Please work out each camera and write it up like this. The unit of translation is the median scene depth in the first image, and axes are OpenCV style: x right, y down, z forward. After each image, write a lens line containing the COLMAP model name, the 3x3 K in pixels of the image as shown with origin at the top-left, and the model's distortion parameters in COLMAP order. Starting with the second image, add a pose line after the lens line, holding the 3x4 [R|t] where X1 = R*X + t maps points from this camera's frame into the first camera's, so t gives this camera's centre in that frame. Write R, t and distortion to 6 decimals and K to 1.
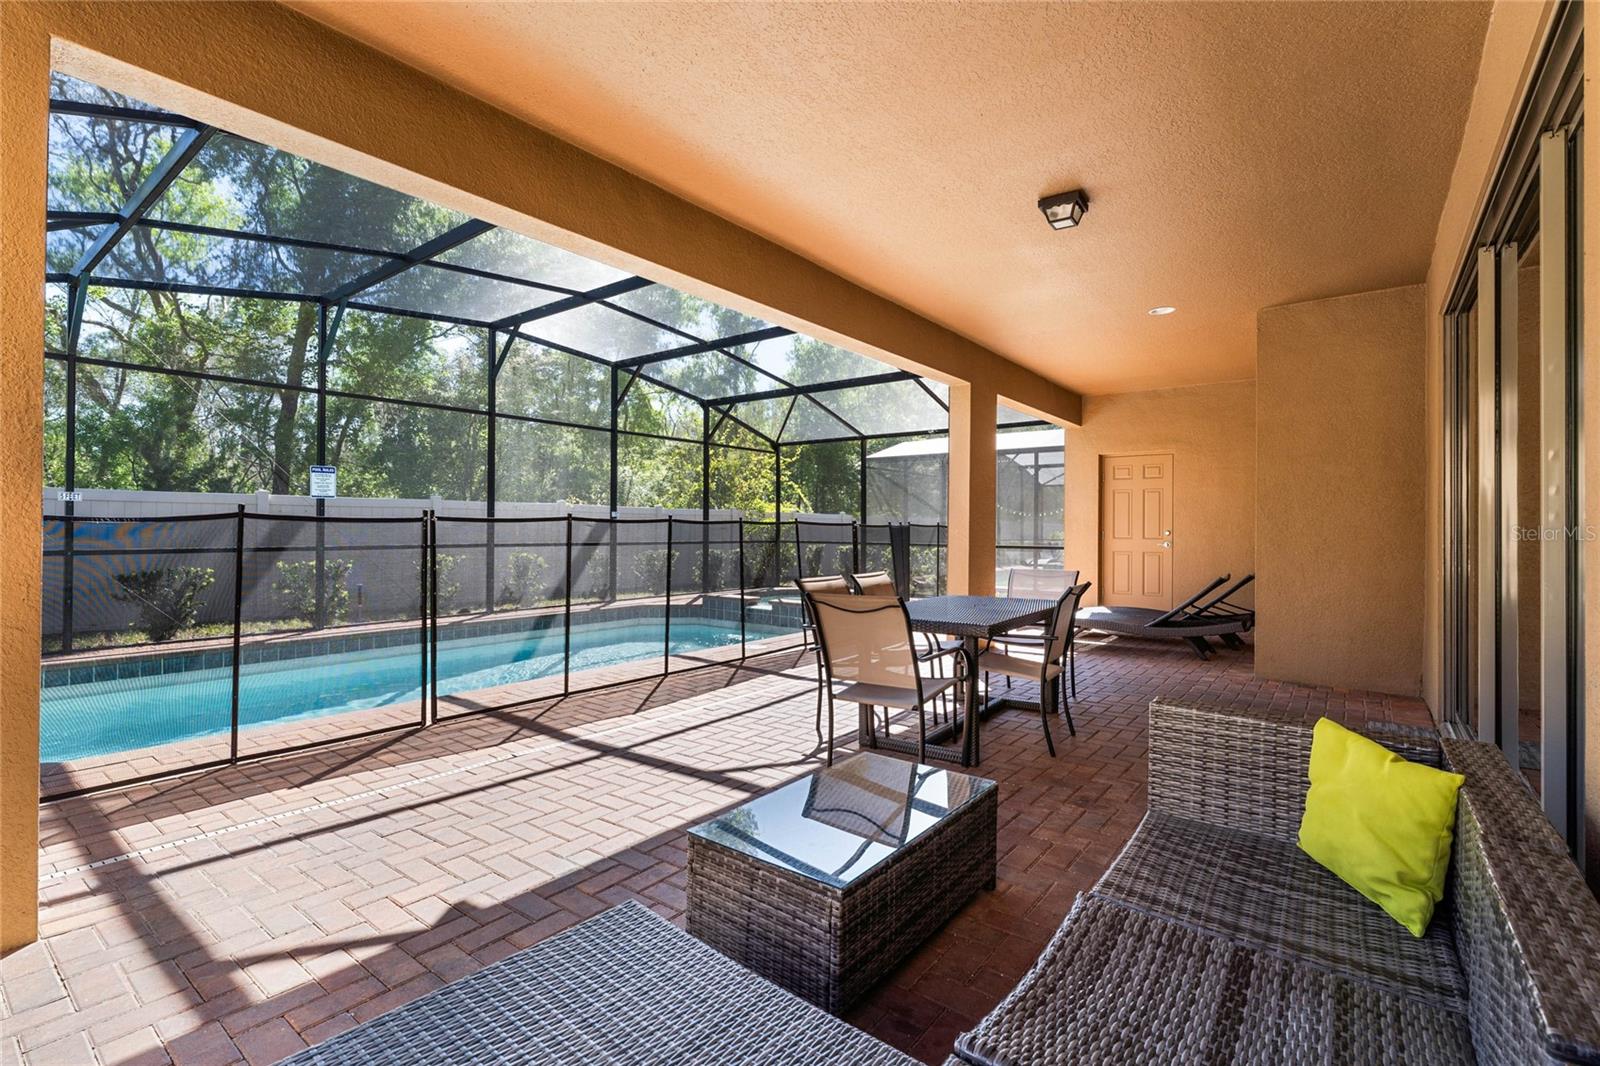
lens RADIAL K [[736.9, 0, 796.0], [0, 736.9, 526.3], [0, 0, 1]] dist [-0.004097, -0.000477]
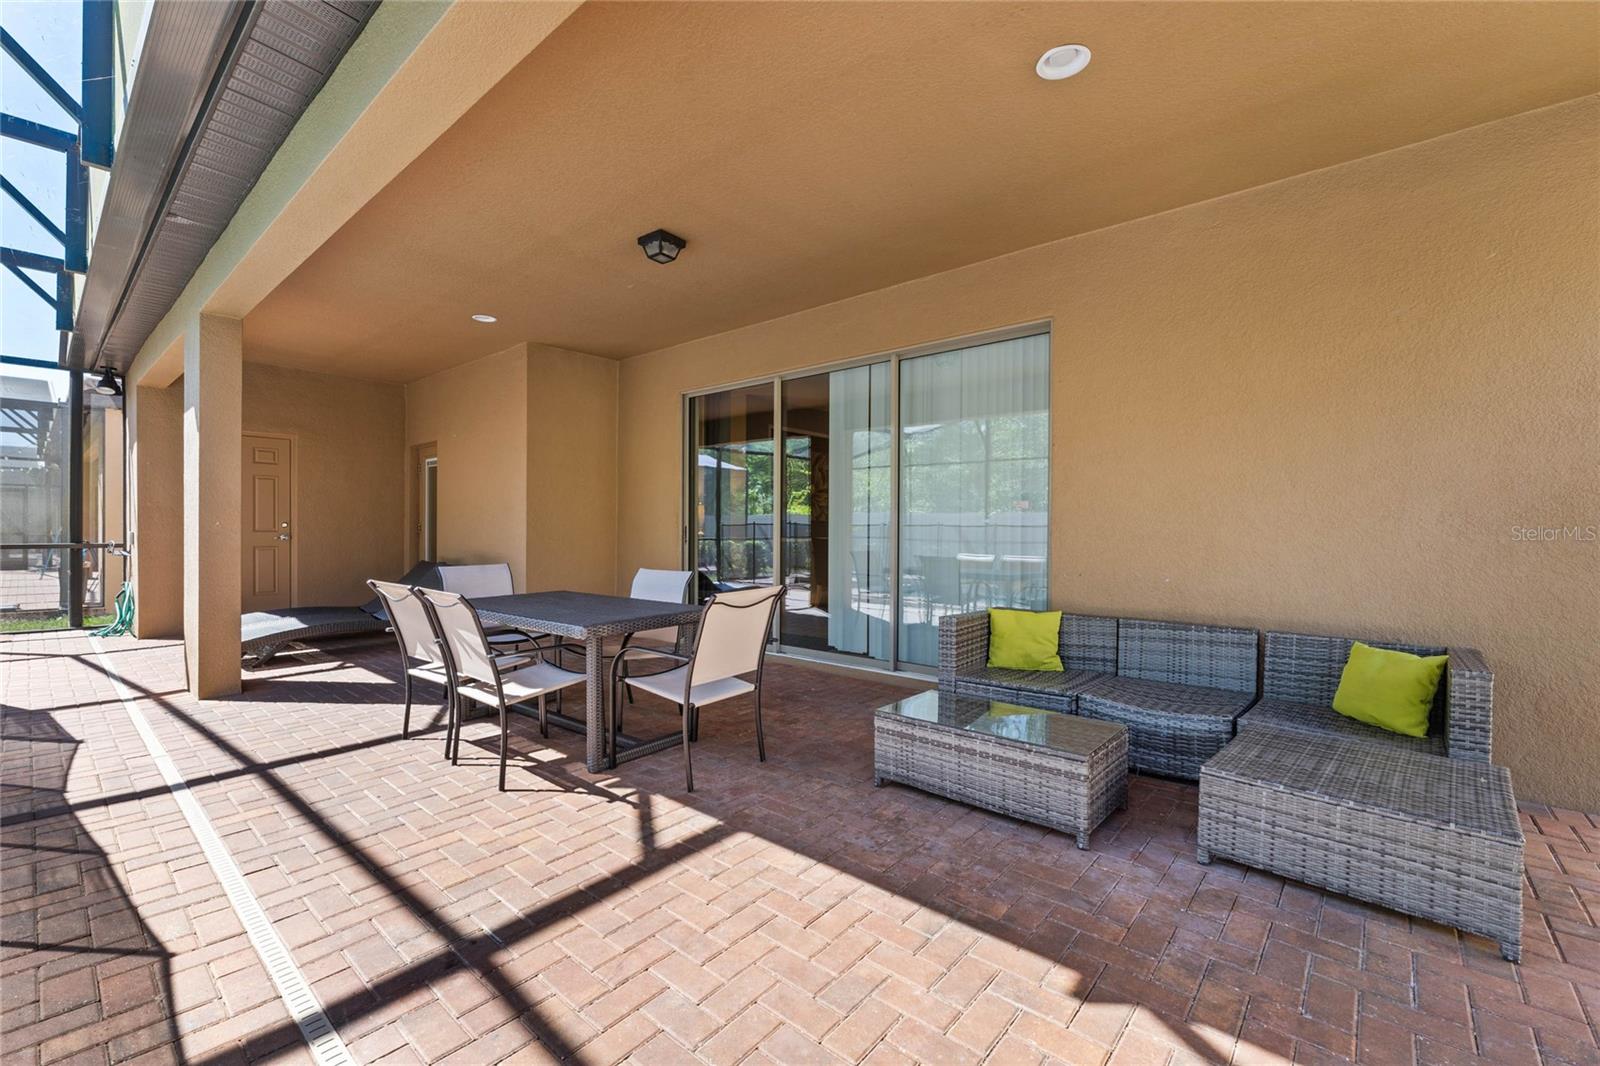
lens RADIAL K [[672.7, 0, 802.1], [0, 672.7, 530.2], [0, 0, 1]] dist [-0.005986, 0.000844]
pose [[0.059488, -0.012947, 0.998145, -0.708197], [-0.006464, 0.999890, 0.013355, 0.000560], [-0.998208, -0.007247, 0.059398, 0.745712]]
